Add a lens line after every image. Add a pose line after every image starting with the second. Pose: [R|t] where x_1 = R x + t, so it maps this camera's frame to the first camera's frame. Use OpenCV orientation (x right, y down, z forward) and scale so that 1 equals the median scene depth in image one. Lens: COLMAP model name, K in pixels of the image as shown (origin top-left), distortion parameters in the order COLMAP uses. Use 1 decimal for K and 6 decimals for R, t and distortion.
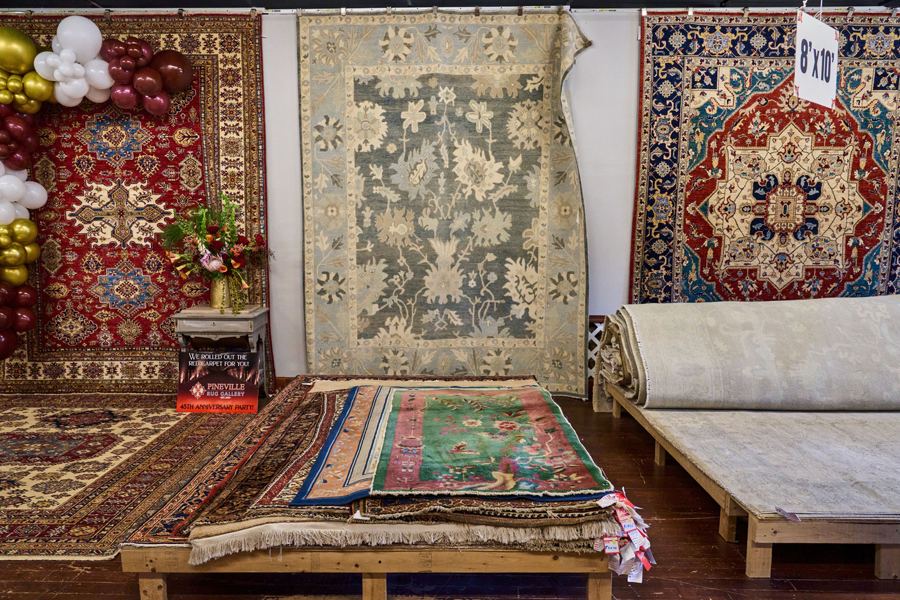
lens RADIAL K [[678.3, 0, 450.0], [0, 678.3, 300.0], [0, 0, 1]] dist [0.001887, -0.003527]
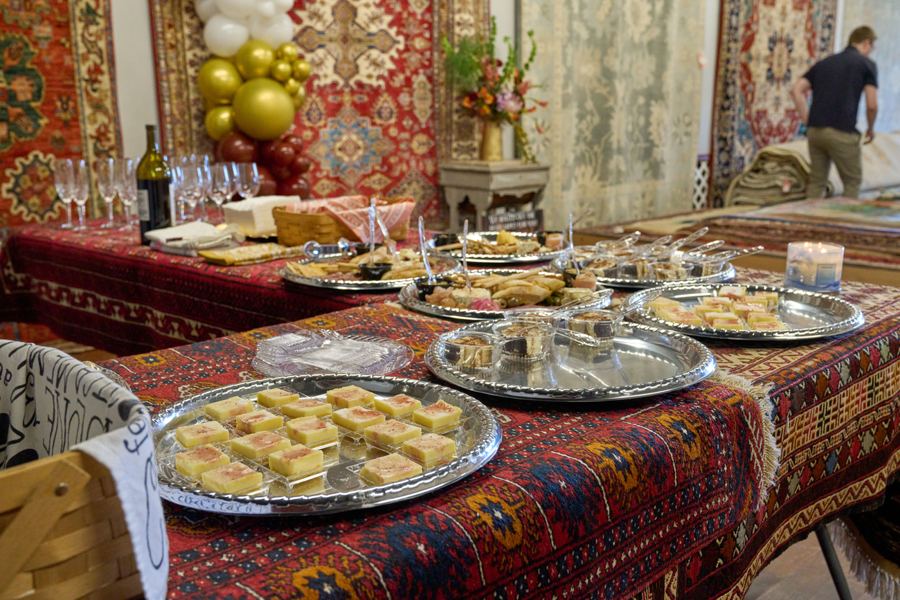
lens RADIAL K [[883.0, 0, 449.6], [0, 883.0, 317.2], [0, 0, 1]] dist [-0.016090, -0.007078]
pose [[0.710907, -0.170603, 0.682280, -1.093595], [0.091391, 0.984315, 0.150900, 0.030419], [-0.697322, -0.044922, 0.715349, 0.245242]]
